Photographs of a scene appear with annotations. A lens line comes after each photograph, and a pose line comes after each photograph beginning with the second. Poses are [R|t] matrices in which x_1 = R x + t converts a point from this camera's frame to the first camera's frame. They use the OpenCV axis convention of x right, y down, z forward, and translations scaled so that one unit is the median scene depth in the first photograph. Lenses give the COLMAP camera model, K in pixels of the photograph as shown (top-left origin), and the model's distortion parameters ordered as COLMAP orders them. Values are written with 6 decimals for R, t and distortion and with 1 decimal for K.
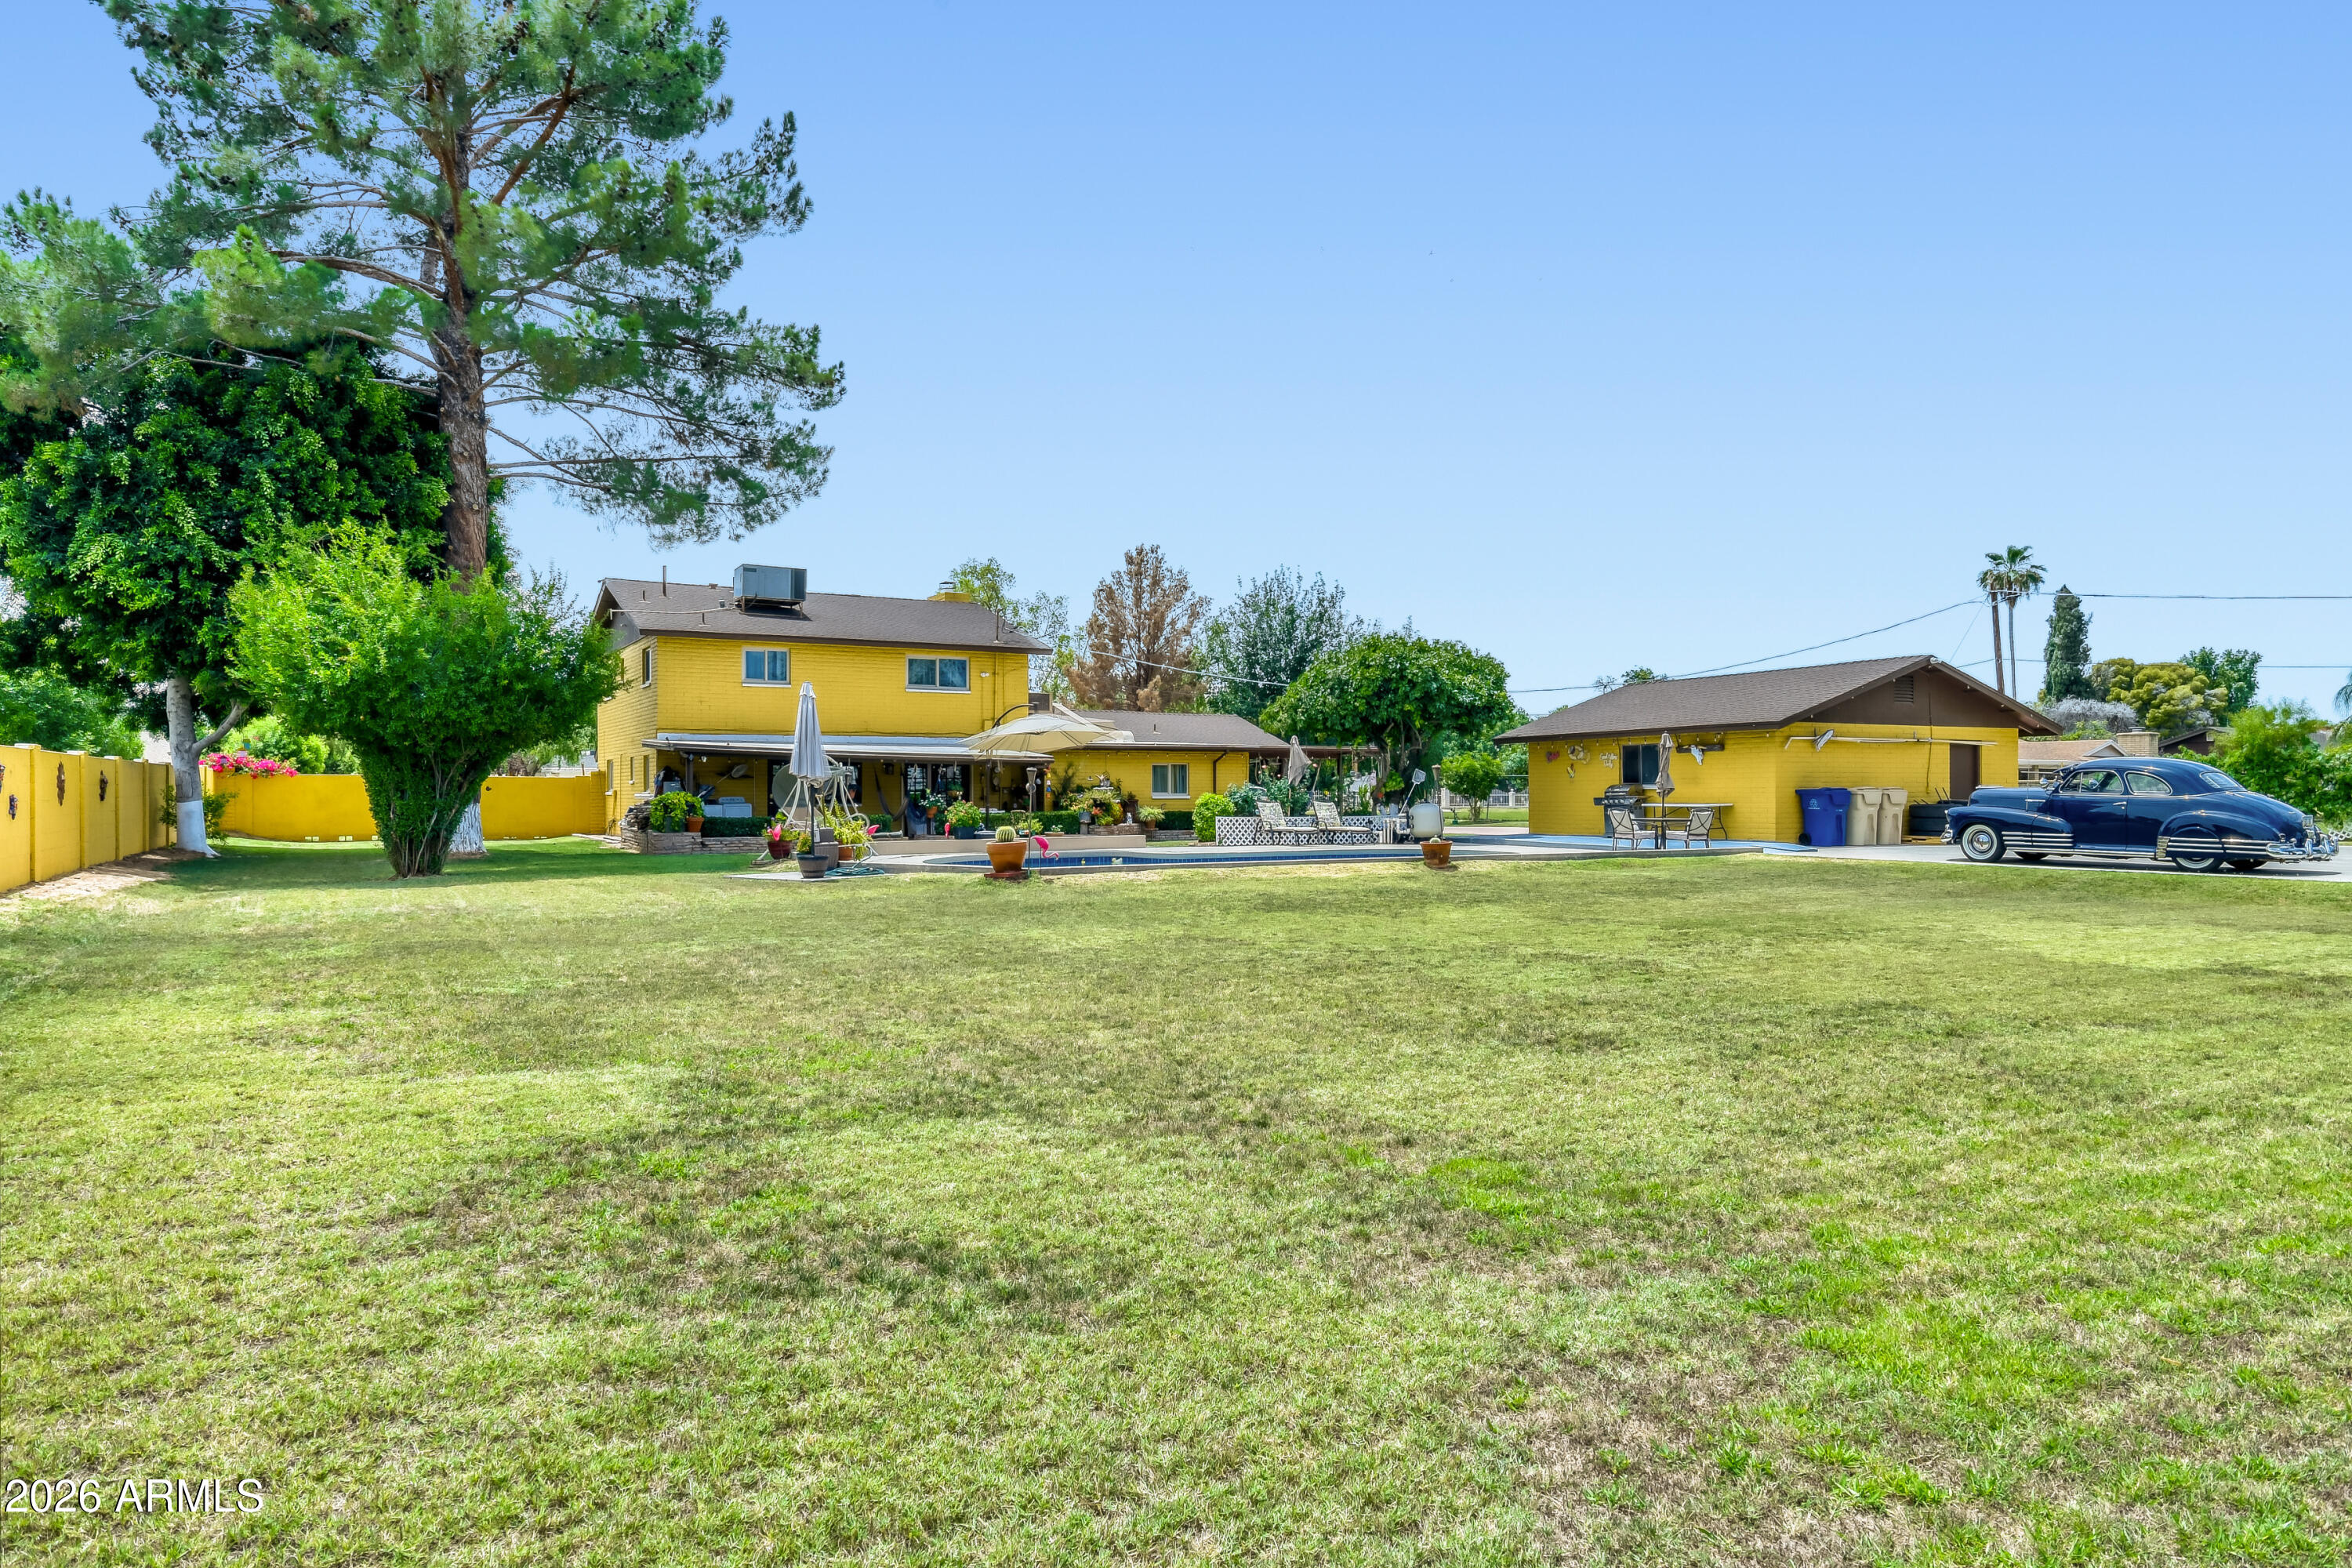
lens RADIAL K [[1420.5, 0, 1178.1], [0, 1420.5, 783.6], [0, 0, 1]] dist [-0.001078, -0.000101]
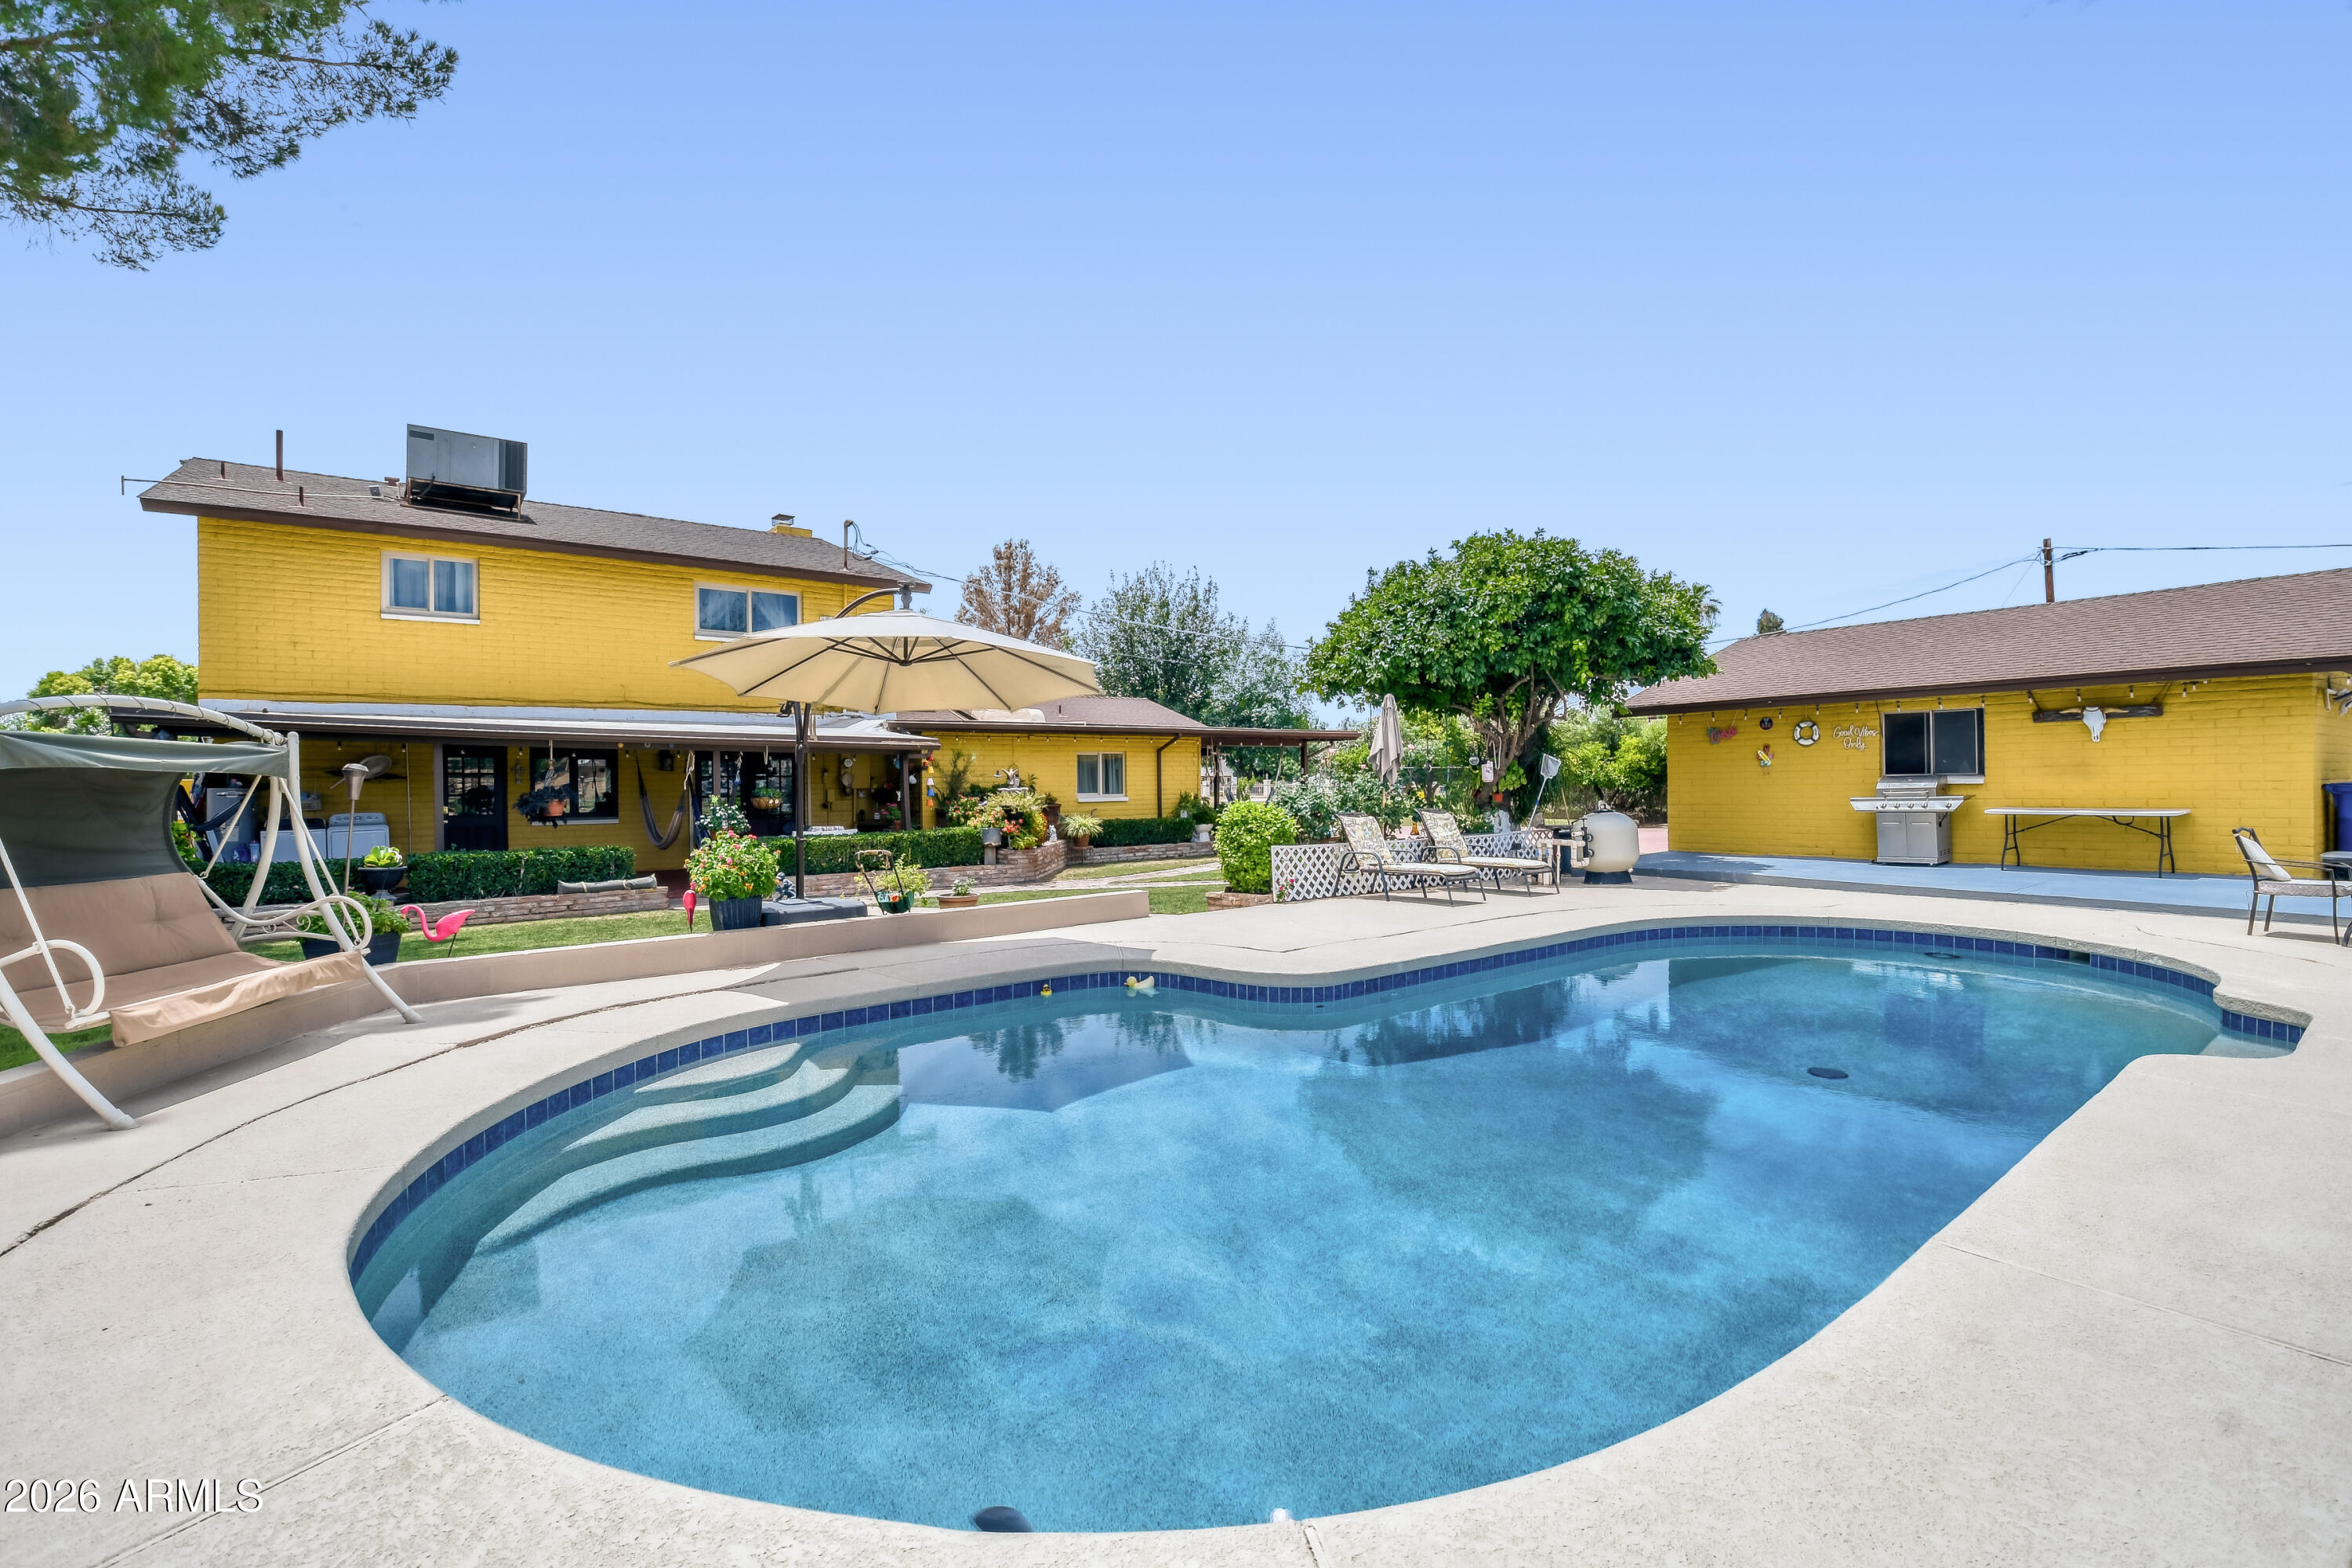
lens RADIAL K [[1021.7, 0, 1169.3], [0, 1021.7, 780.8], [0, 0, 1]] dist [-0.001227, -0.007401]
pose [[0.987741, -0.009972, 0.155783, -0.054387], [0.009441, 0.999947, 0.004147, -0.001835], [-0.155817, -0.002626, 0.987783, 0.515175]]
